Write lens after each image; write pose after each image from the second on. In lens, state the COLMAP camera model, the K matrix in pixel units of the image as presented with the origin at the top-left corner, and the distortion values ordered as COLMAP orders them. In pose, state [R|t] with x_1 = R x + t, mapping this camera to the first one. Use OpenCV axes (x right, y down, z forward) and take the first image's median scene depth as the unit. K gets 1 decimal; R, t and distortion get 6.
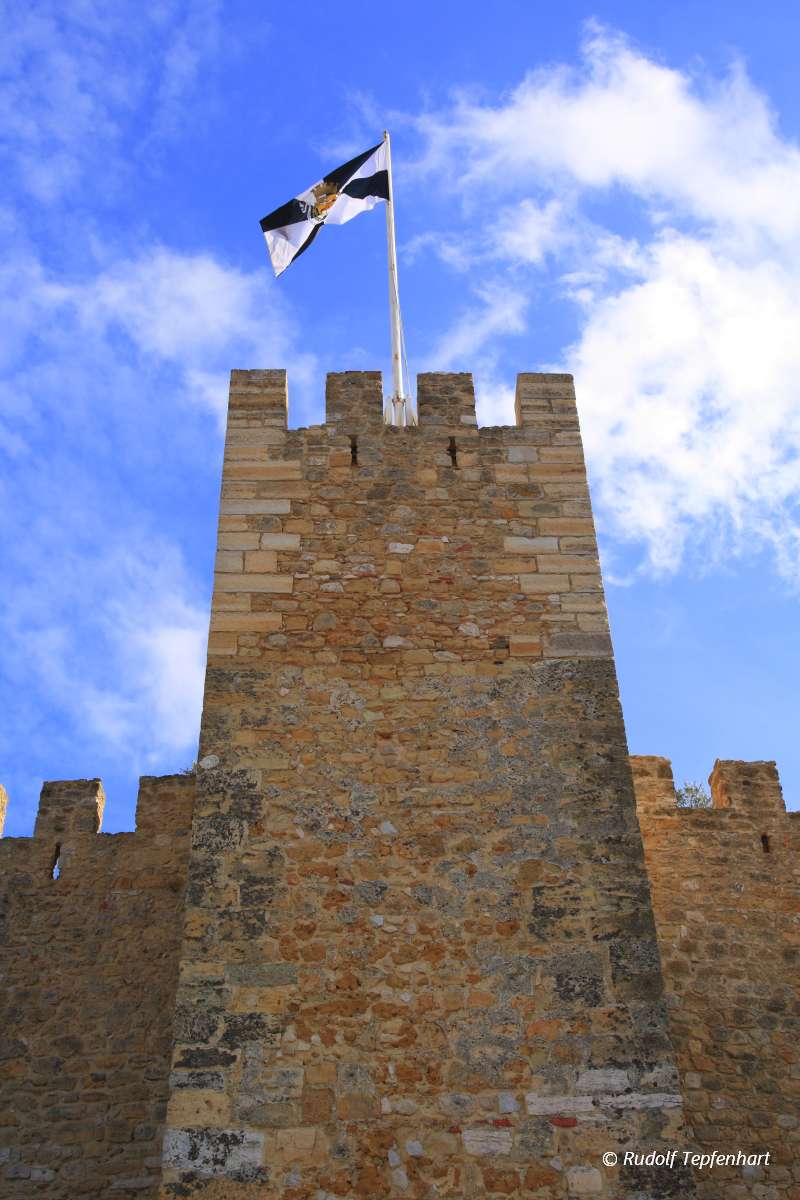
lens RADIAL K [[1511.6, 0, 400.3], [0, 1511.6, 600.6], [0, 0, 1]] dist [0.096111, 0.000000]
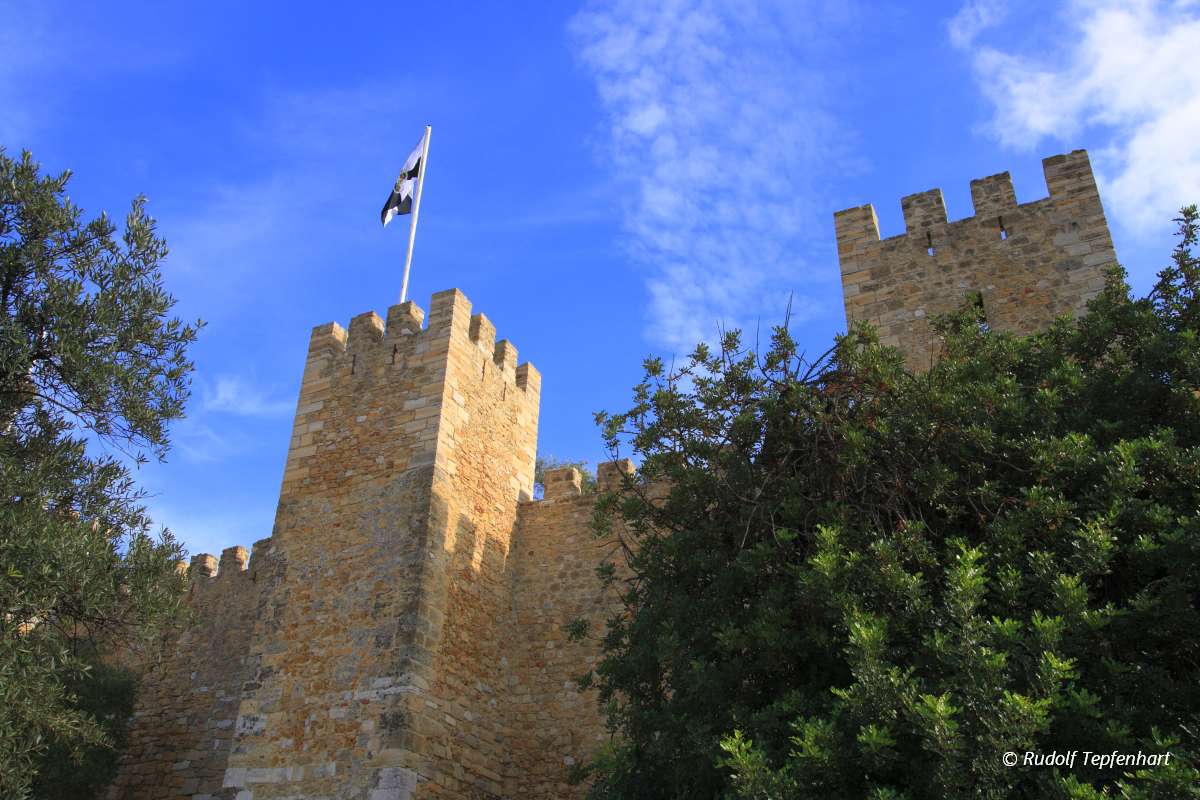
lens RADIAL K [[1074.9, 0, 600.2], [0, 1074.9, 401.0], [0, 0, 1]] dist [-0.018518, 0.004185]
pose [[0.878677, -0.190830, -0.437618, 1.090566], [0.275065, 0.951564, 0.137349, -0.198662], [0.390211, -0.241059, 0.888609, -0.182723]]
